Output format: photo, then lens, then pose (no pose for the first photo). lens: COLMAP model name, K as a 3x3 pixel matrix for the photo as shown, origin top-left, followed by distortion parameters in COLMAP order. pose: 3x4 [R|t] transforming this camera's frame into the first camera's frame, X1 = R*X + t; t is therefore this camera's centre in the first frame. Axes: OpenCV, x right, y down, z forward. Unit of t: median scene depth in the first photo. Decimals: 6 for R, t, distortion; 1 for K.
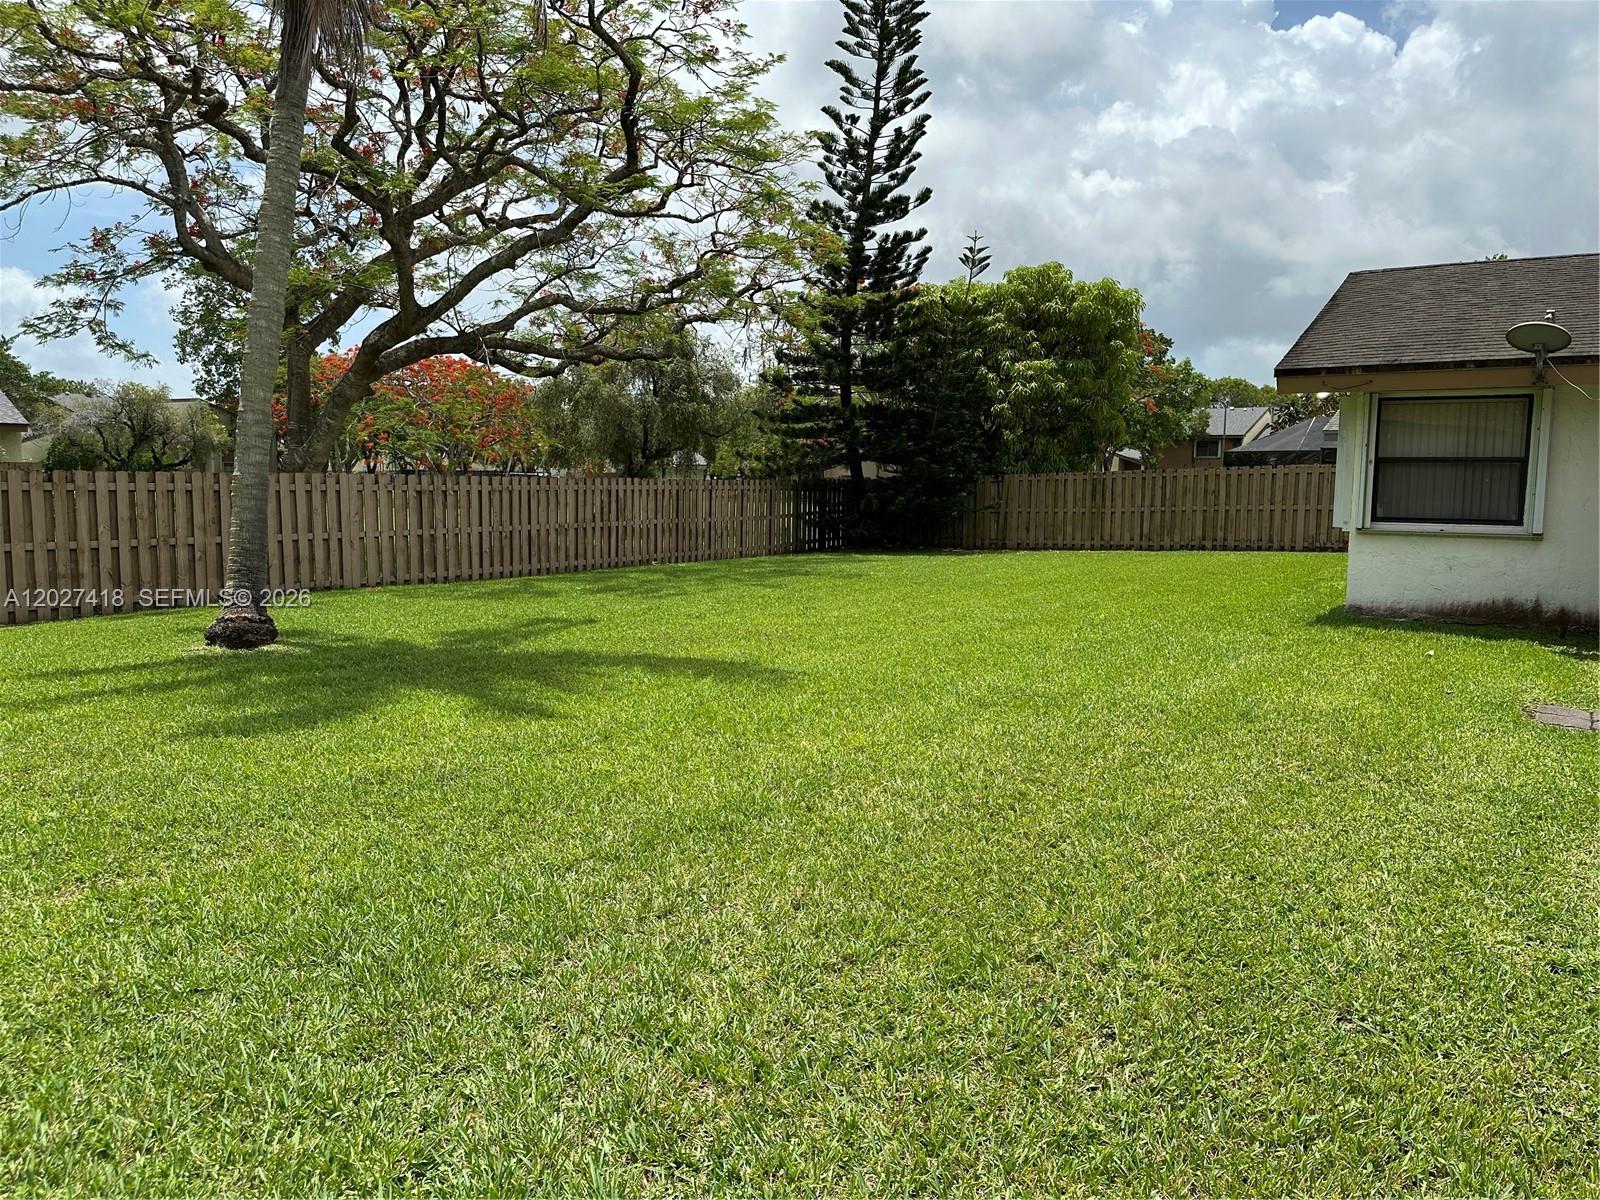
lens RADIAL K [[1116.1, 0, 795.6], [0, 1116.1, 595.3], [0, 0, 1]] dist [0.046294, -0.054223]
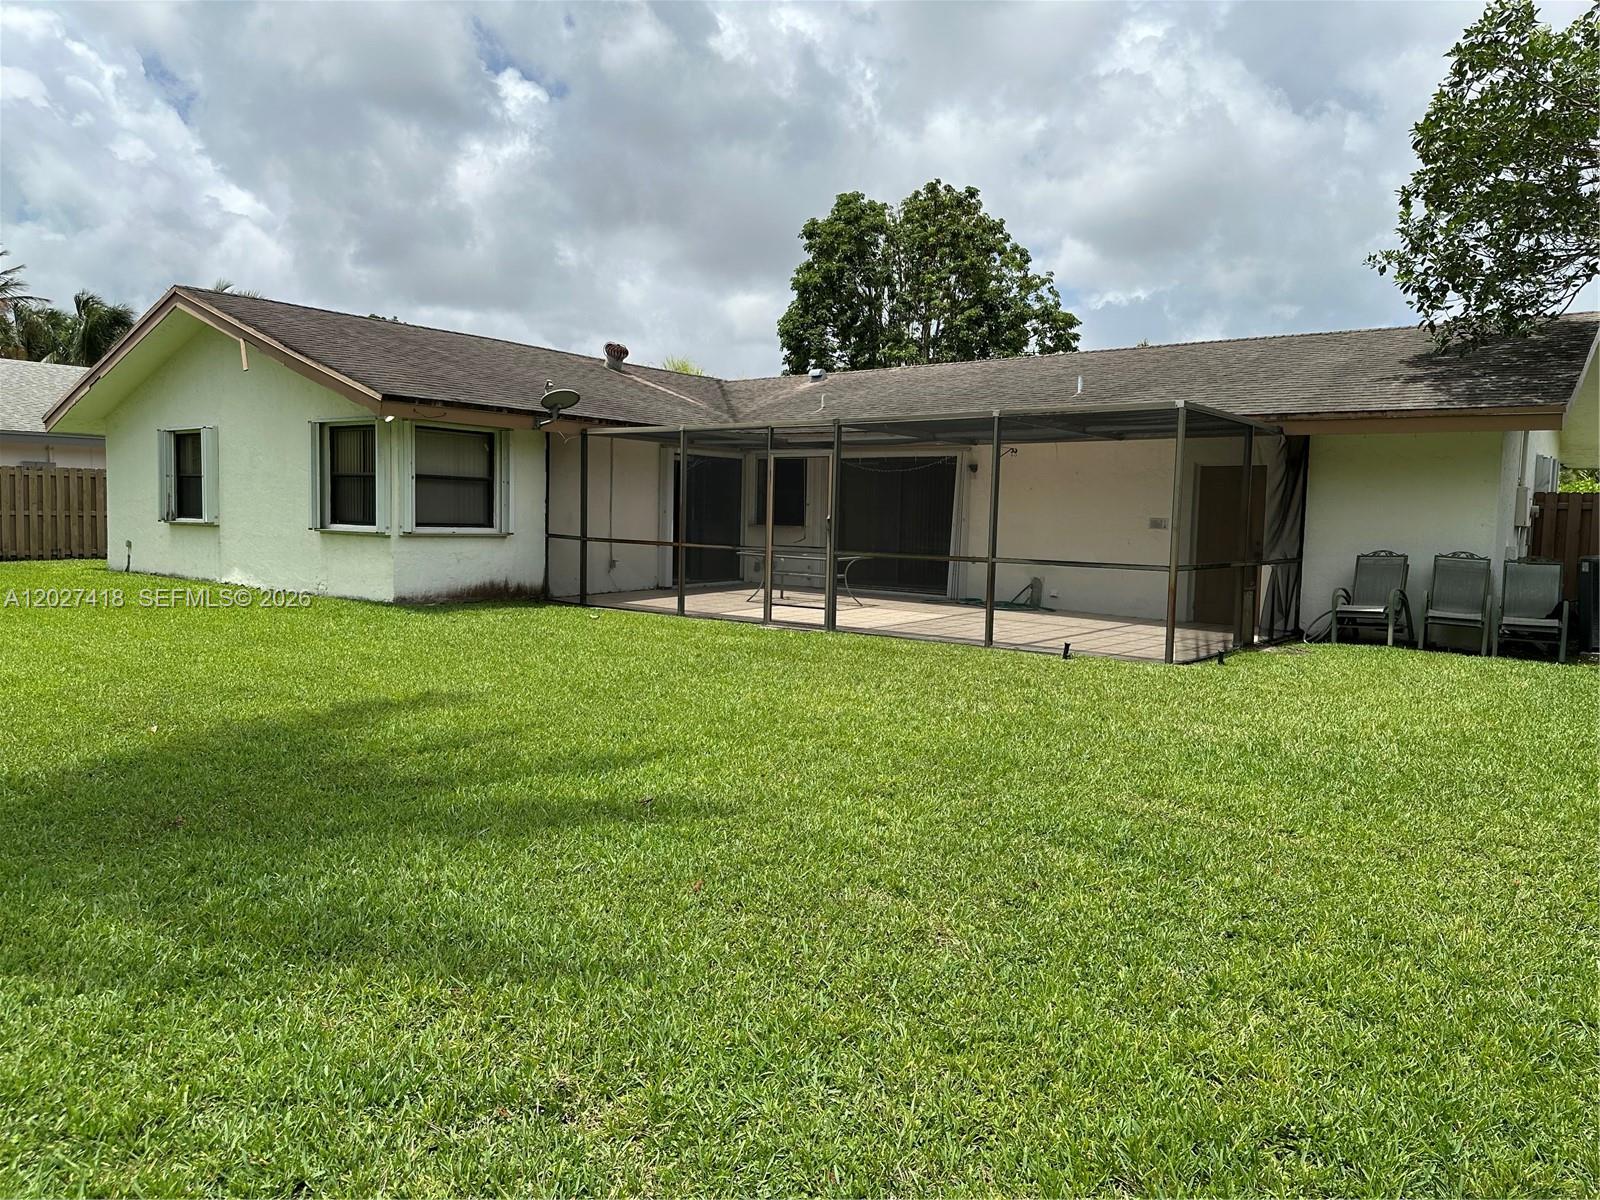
lens RADIAL K [[1116.1, 0, 793.8], [0, 1116.1, 597.7], [0, 0, 1]] dist [0.046294, -0.054223]
pose [[0.068133, -0.079978, 0.994465, -0.496803], [0.080127, 0.994000, 0.074451, -0.034269], [-0.994453, 0.074611, 0.074132, 0.376280]]
